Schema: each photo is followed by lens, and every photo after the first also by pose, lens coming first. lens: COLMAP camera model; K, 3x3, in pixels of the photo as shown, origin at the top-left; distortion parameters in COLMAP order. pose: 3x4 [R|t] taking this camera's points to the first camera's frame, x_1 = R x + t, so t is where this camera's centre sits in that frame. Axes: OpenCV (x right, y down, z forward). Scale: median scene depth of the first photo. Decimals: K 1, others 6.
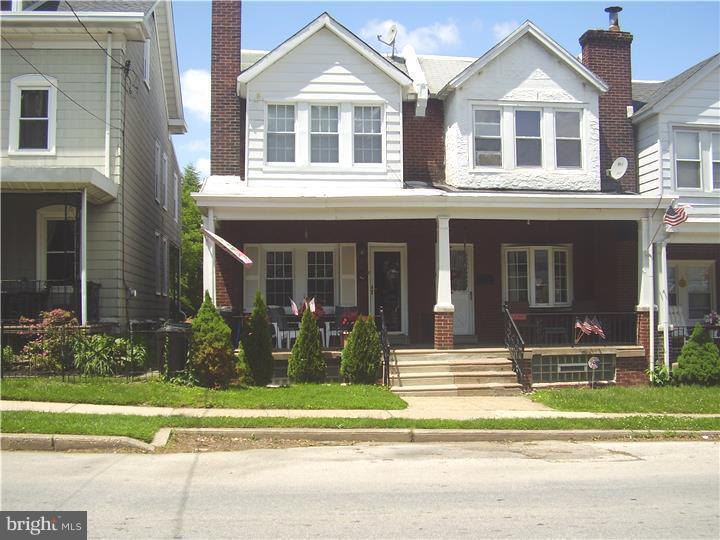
lens RADIAL K [[935.0, 0, 360.0], [0, 935.0, 270.0], [0, 0, 1]] dist [-0.007818, -0.007449]
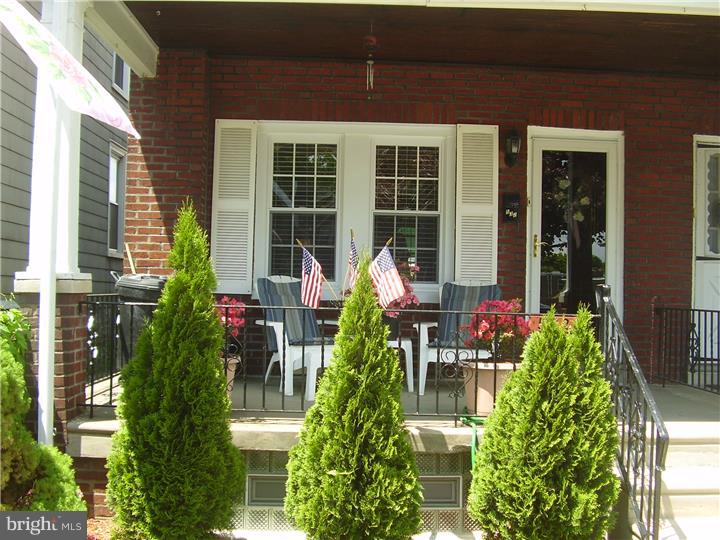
lens RADIAL K [[935.0, 0, 360.0], [0, 935.0, 270.0], [0, 0, 1]] dist [-0.007818, -0.007449]
pose [[0.995720, 0.025670, -0.088789, -0.027046], [-0.024142, 0.999542, 0.018238, 0.027735], [0.089216, -0.016017, 0.995883, 0.623993]]
